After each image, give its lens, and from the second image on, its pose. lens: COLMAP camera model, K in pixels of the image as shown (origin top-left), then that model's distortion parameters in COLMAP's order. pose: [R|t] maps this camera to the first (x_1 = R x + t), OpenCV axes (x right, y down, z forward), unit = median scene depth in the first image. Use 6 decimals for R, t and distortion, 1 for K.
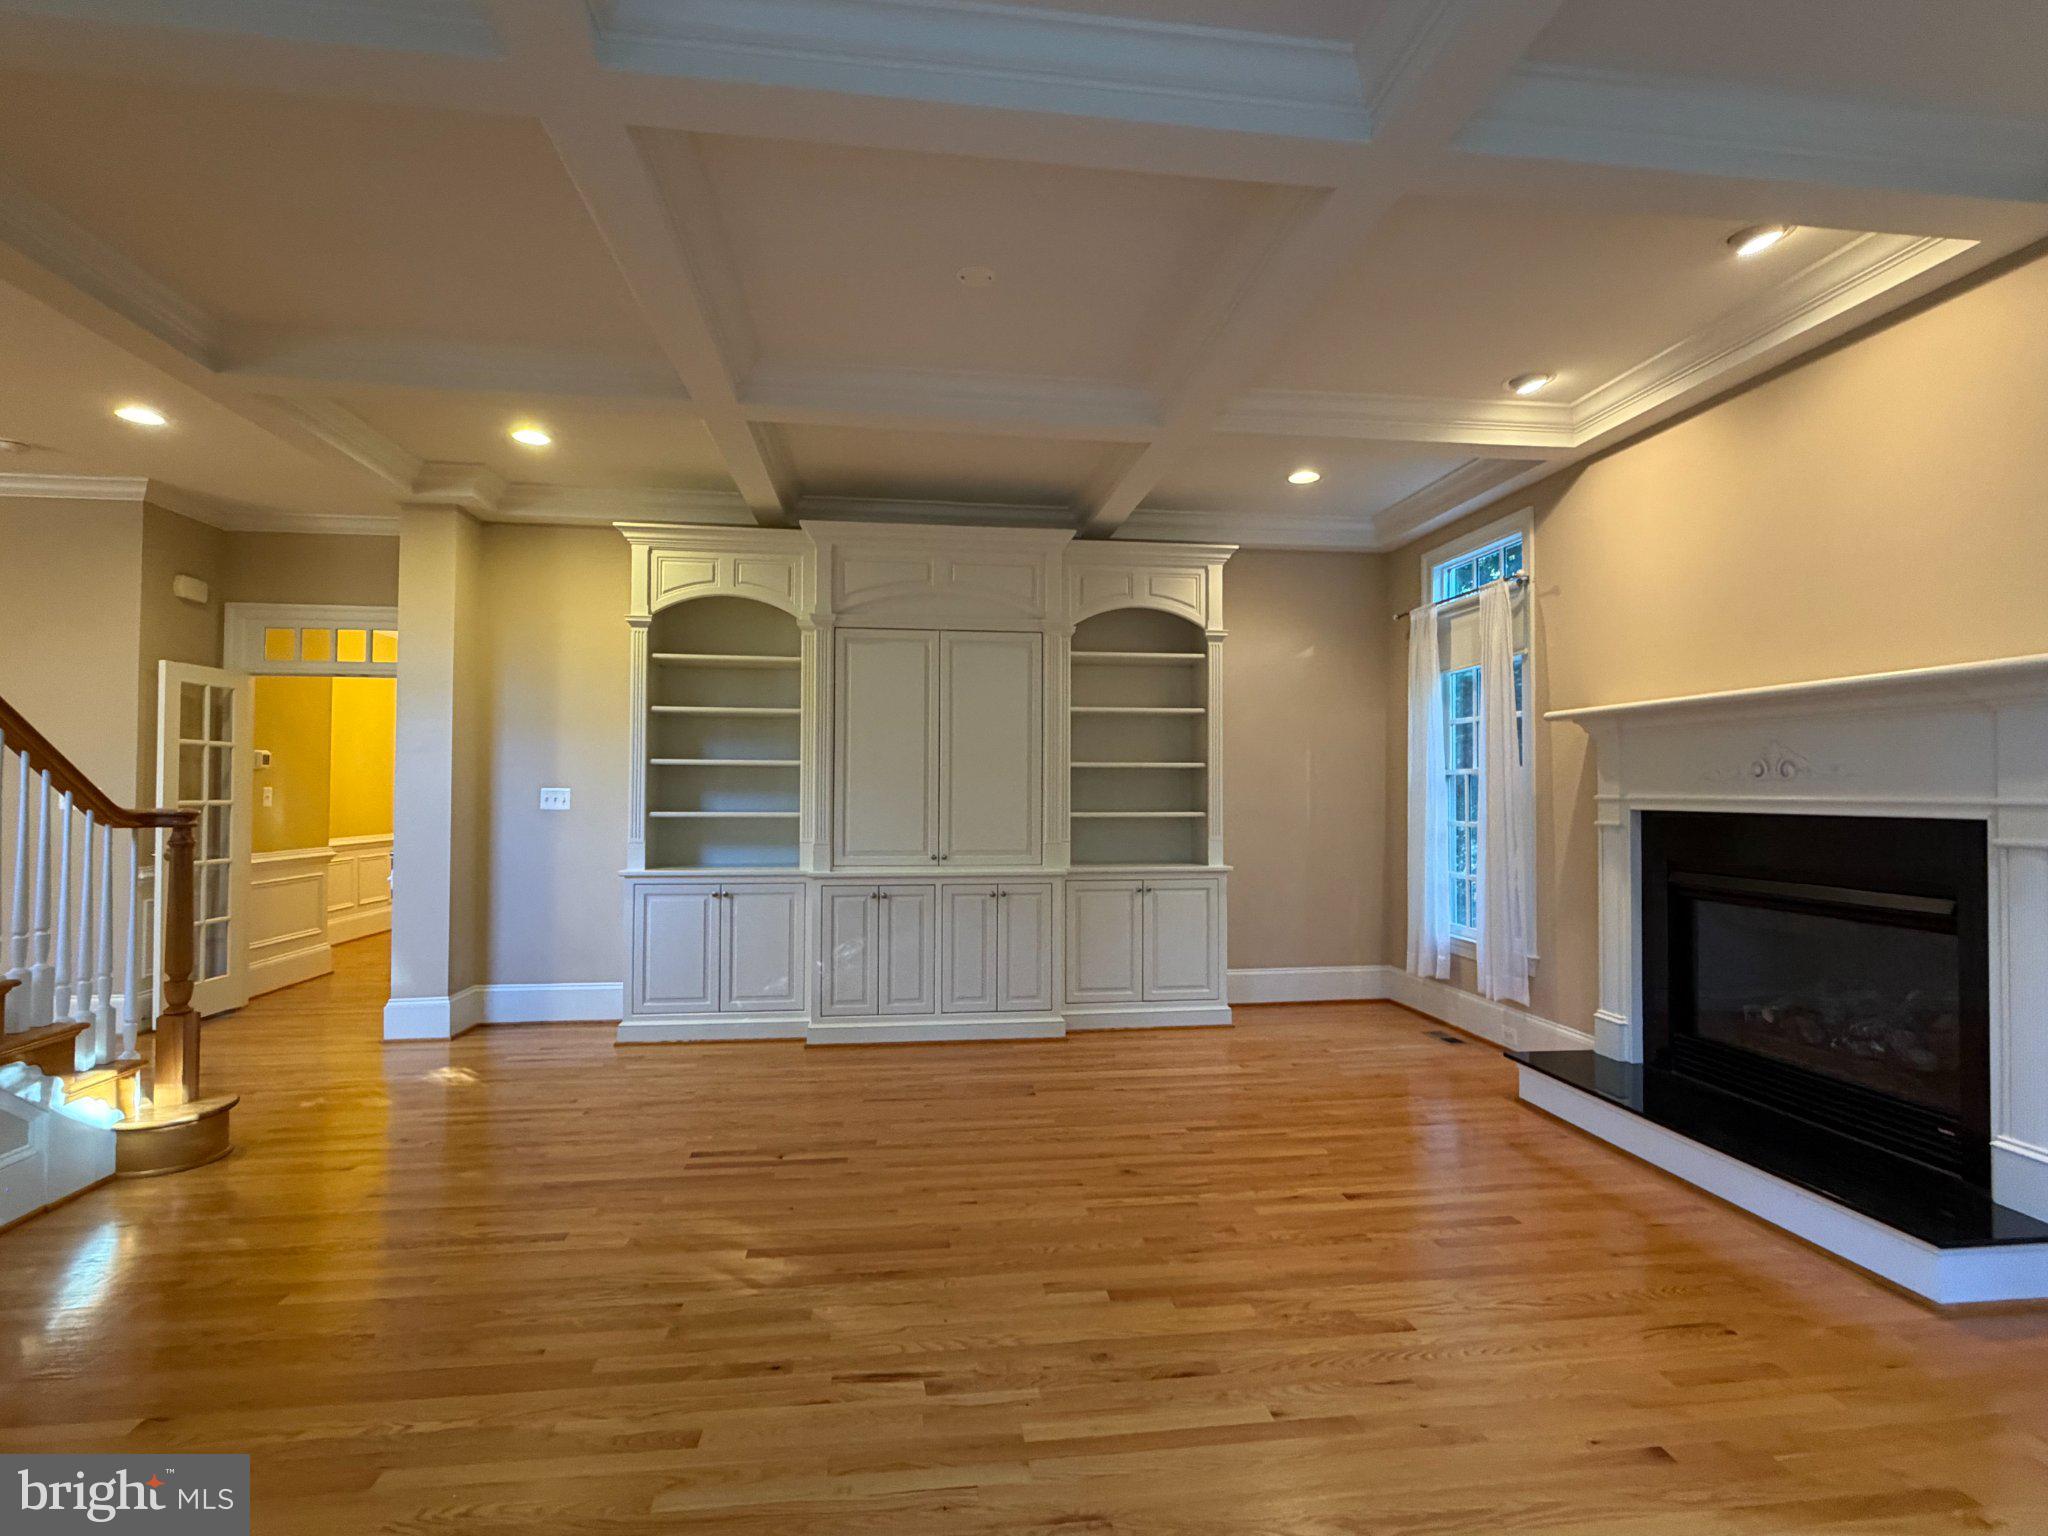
lens RADIAL K [[959.8, 0, 1020.4], [0, 959.8, 771.0], [0, 0, 1]] dist [0.006230, 0.000784]
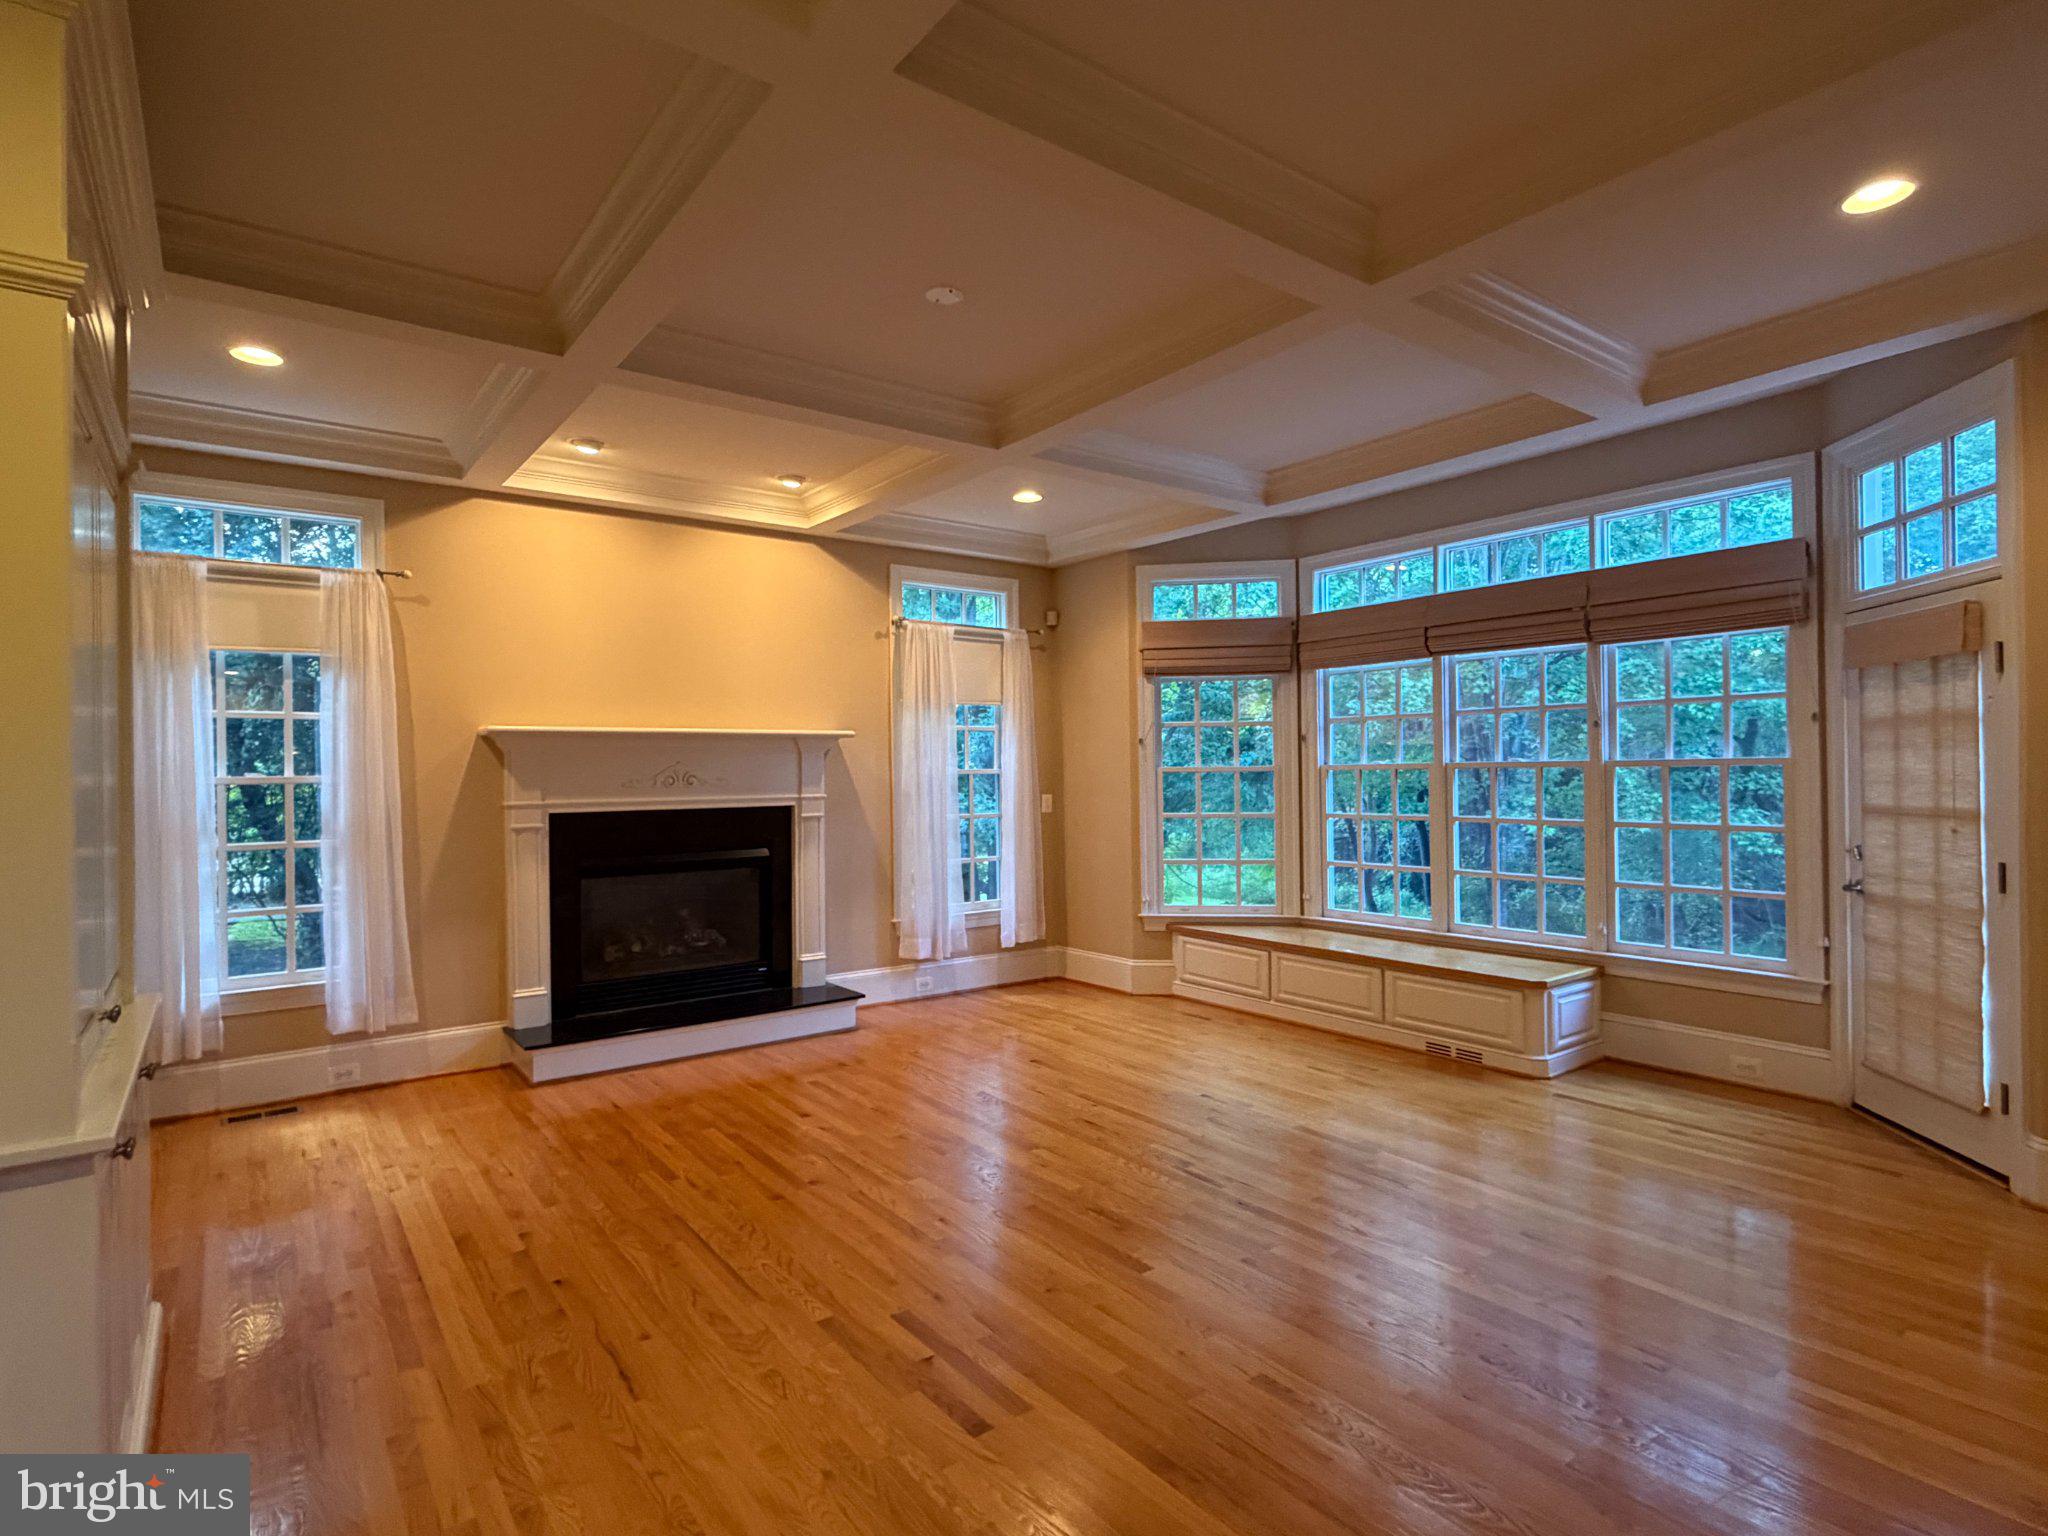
lens RADIAL K [[1063.8, 0, 1023.5], [0, 1063.8, 773.2], [0, 0, 1]] dist [-0.002633, -0.000425]
pose [[-0.496761, 0.003185, 0.867881, -0.923633], [-0.004210, 0.999973, -0.006079, -0.005095], [-0.867877, -0.006674, -0.496734, 1.304576]]
